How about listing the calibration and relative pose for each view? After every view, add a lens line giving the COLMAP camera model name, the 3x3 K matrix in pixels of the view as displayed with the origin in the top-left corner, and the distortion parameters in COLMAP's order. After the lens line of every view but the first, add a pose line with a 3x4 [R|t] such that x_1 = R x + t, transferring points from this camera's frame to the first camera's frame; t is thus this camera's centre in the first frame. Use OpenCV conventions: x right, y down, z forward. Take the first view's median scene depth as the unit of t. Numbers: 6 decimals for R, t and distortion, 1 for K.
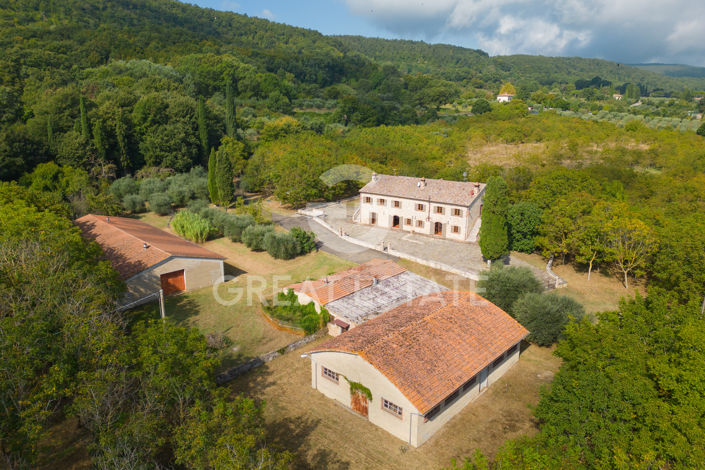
lens RADIAL K [[488.4, 0, 352.5], [0, 488.4, 235.0], [0, 0, 1]] dist [0.054726, -0.049526]
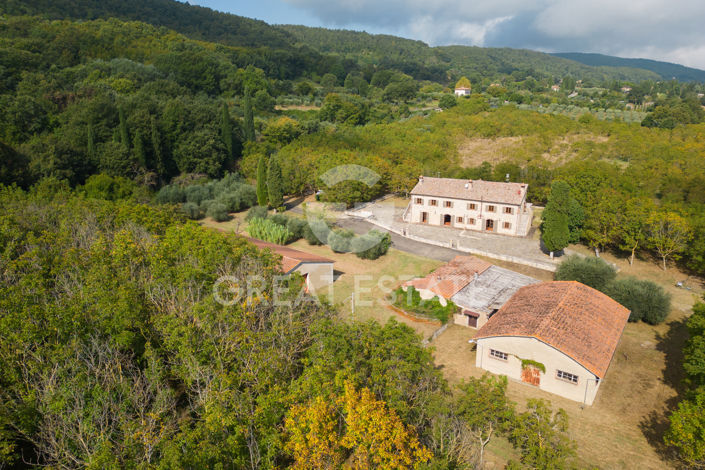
lens RADIAL K [[488.4, 0, 352.5], [0, 488.4, 235.0], [0, 0, 1]] dist [0.054726, -0.049526]
pose [[0.991493, -0.042685, 0.122962, -0.256774], [0.039908, 0.998892, 0.024958, -0.028500], [-0.123891, -0.019838, 0.992097, -0.079887]]
